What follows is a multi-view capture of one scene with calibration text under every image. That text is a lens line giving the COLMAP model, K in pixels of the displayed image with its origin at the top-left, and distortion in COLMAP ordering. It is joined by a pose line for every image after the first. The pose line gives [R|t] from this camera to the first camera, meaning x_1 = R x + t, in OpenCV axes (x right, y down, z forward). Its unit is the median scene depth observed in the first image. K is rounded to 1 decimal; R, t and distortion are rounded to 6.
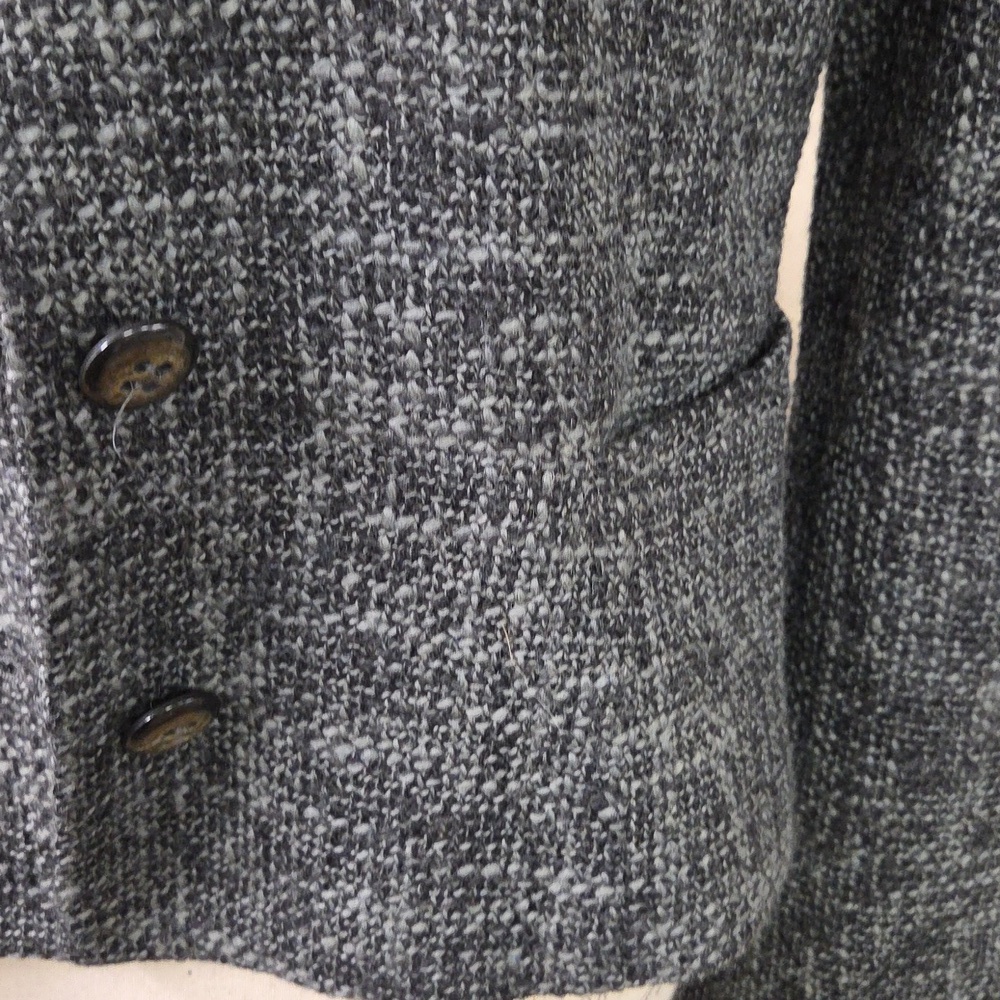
lens RADIAL K [[1513.3, 0, 500.0], [0, 1513.3, 500.0], [0, 0, 1]] dist [0.091358, -0.144389]
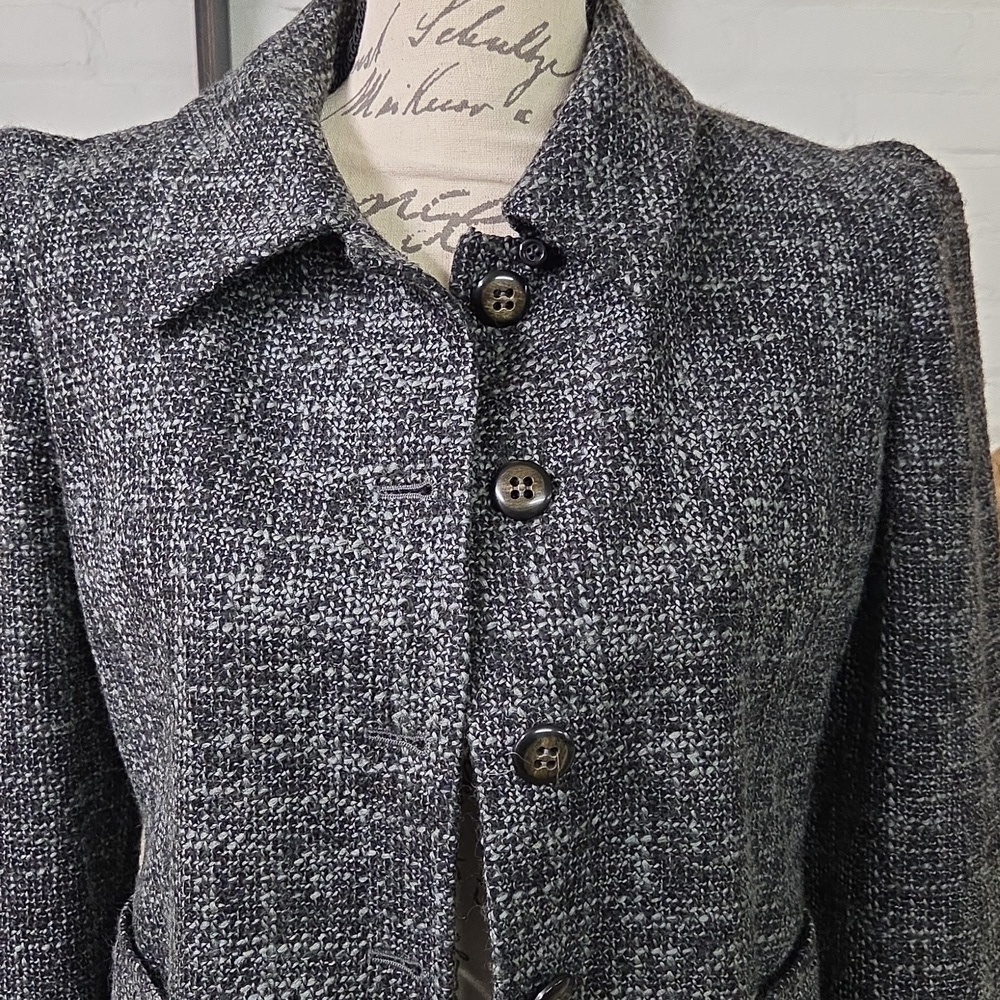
lens RADIAL K [[1513.3, 0, 500.0], [0, 1513.3, 500.0], [0, 0, 1]] dist [0.091358, -0.144389]
pose [[0.980875, -0.066024, 0.183099, -0.603884], [0.117789, 0.950252, -0.288352, -0.138037], [-0.154952, 0.304404, 0.939855, -0.998643]]
